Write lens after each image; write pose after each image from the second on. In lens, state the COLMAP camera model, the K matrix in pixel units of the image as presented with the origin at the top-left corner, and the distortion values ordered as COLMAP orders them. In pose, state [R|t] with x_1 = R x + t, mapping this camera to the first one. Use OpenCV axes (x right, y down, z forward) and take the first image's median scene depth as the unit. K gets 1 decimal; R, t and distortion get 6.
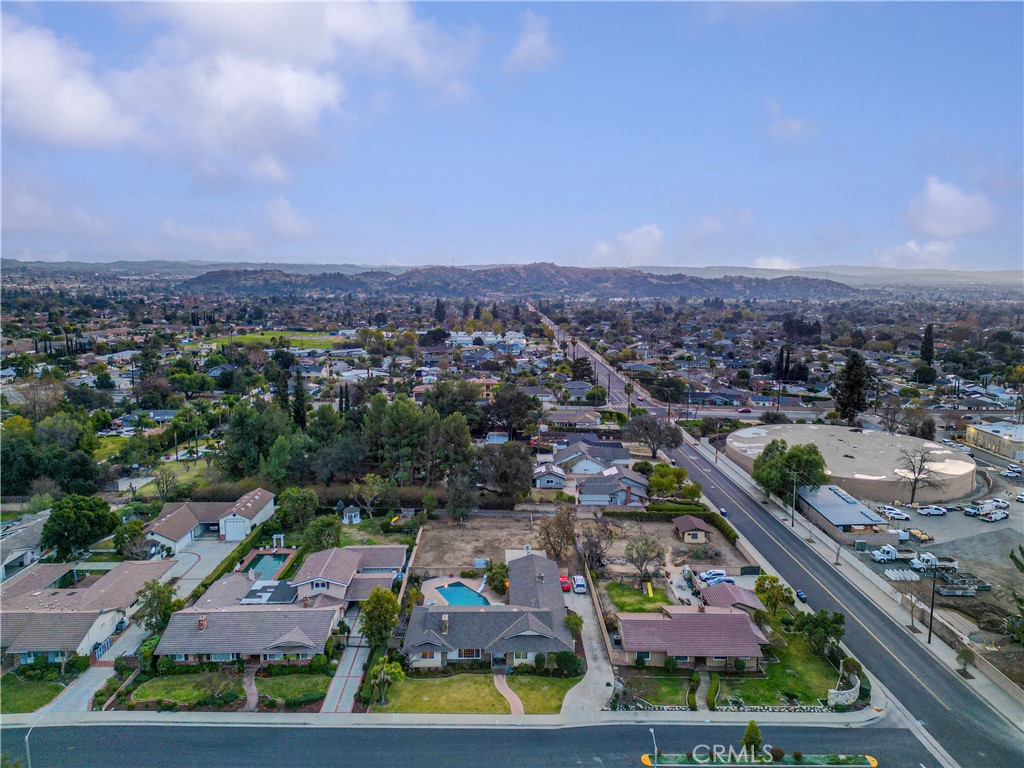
lens RADIAL K [[710.7, 0, 512.0], [0, 710.7, 384.0], [0, 0, 1]] dist [0.091980, -0.083807]
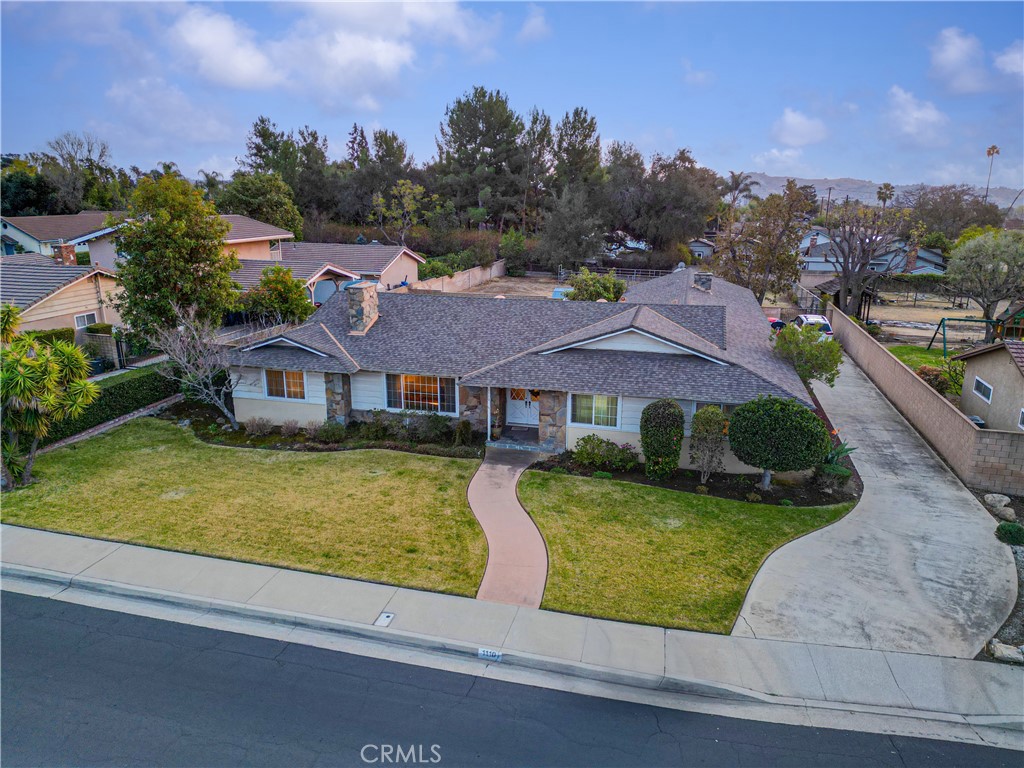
lens RADIAL K [[710.7, 0, 512.0], [0, 710.7, 384.0], [0, 0, 1]] dist [0.091980, -0.083807]
pose [[0.964470, 0.070297, -0.254667, 0.050943], [-0.043456, 0.993033, 0.109535, 0.346262], [0.260593, -0.094577, 0.960805, 0.752516]]
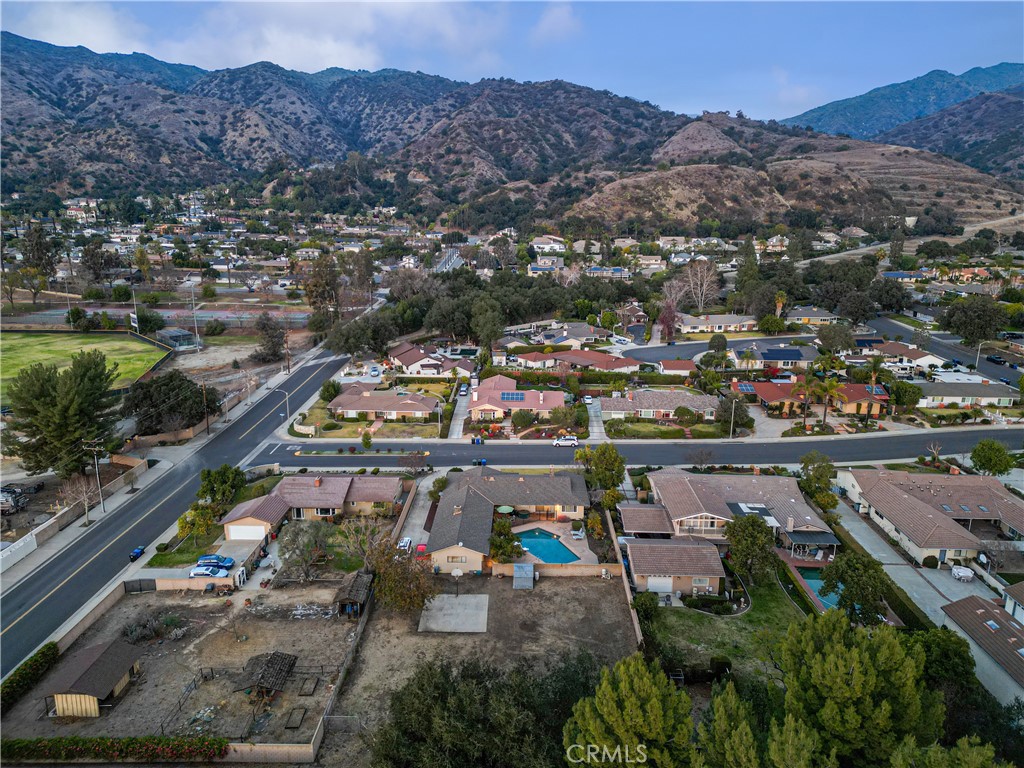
lens RADIAL K [[710.7, 0, 512.0], [0, 710.7, 384.0], [0, 0, 1]] dist [0.091980, -0.083807]
pose [[-0.998862, -0.028375, 0.038342, -0.068373], [-0.010566, 0.915474, 0.402238, -0.281542], [-0.046514, 0.401375, -0.914732, 2.103276]]
